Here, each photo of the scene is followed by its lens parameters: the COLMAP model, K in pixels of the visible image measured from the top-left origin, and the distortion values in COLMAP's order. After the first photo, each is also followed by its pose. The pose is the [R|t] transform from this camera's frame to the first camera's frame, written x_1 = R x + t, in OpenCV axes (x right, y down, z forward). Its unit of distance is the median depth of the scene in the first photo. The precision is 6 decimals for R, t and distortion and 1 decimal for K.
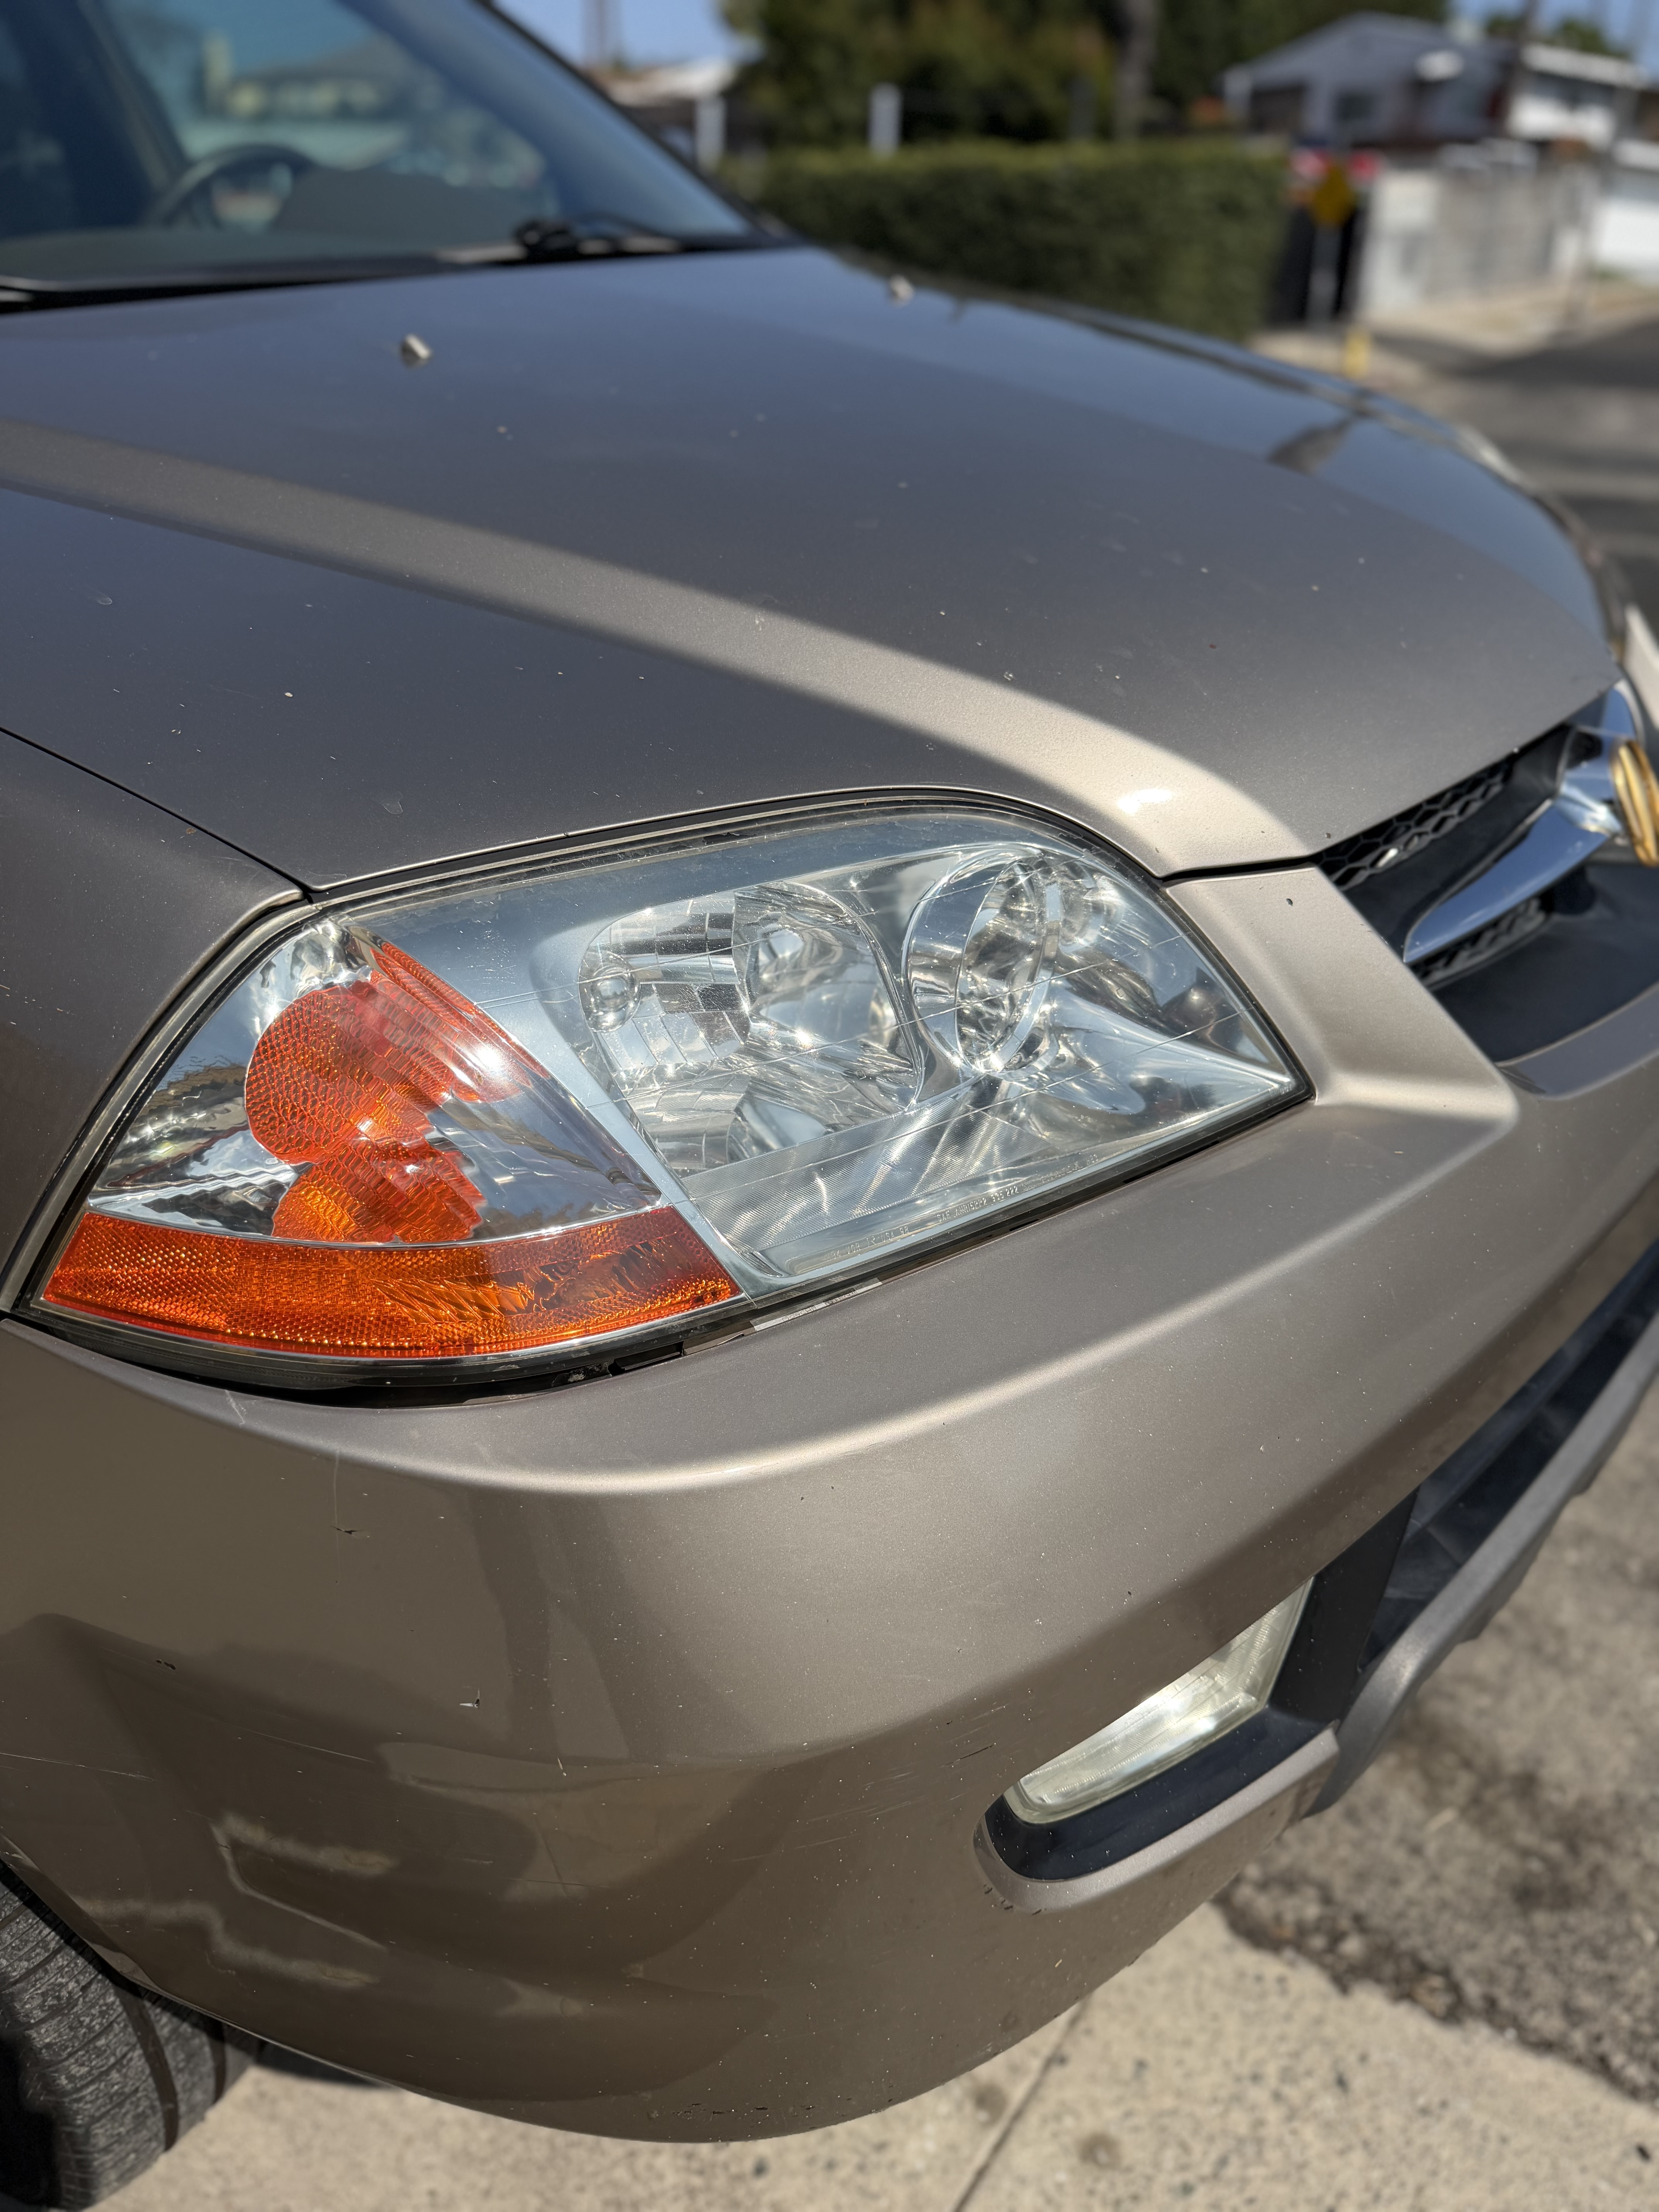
lens RADIAL K [[1573.0, 0, 813.5], [0, 1573.0, 1105.9], [0, 0, 1]] dist [-0.018273, 0.005344]
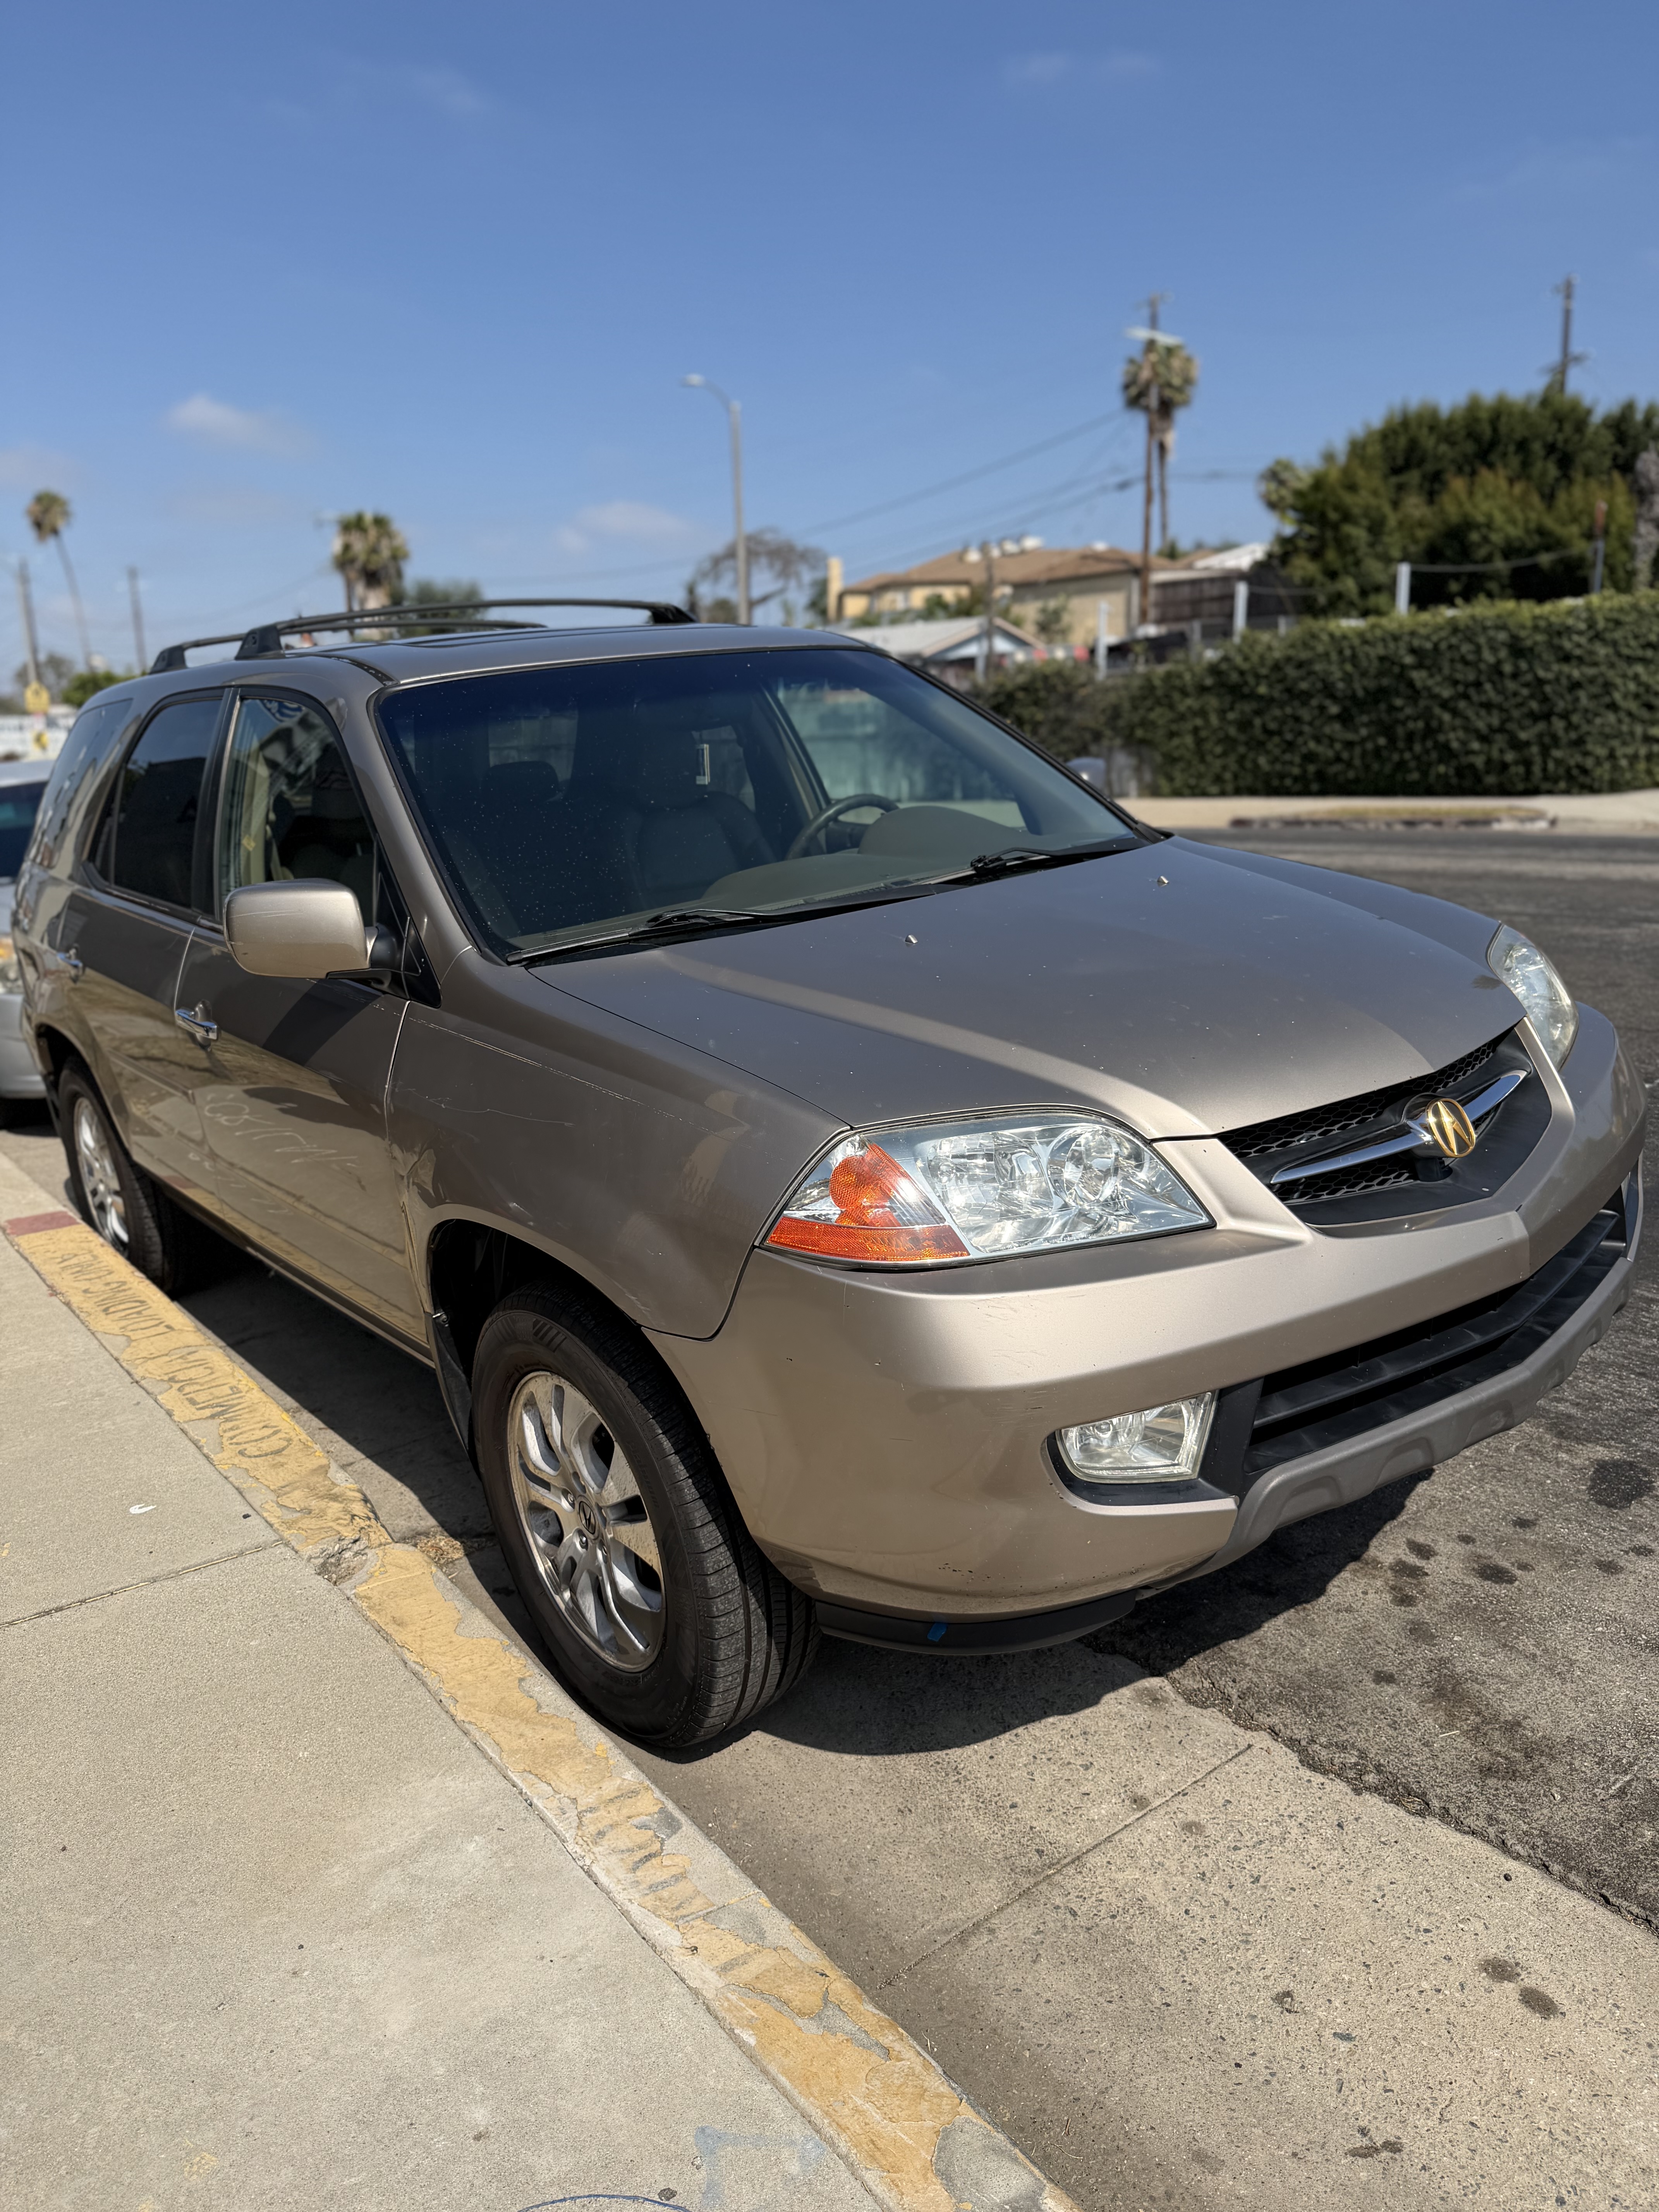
lens RADIAL K [[1573.0, 0, 831.0], [0, 1573.0, 1101.9], [0, 0, 1]] dist [-0.018273, 0.005344]
pose [[0.948192, 0.013021, -0.317430, 0.330418], [-0.090609, 0.968745, -0.230920, 0.277219], [0.304502, 0.247718, 0.919736, -0.999111]]
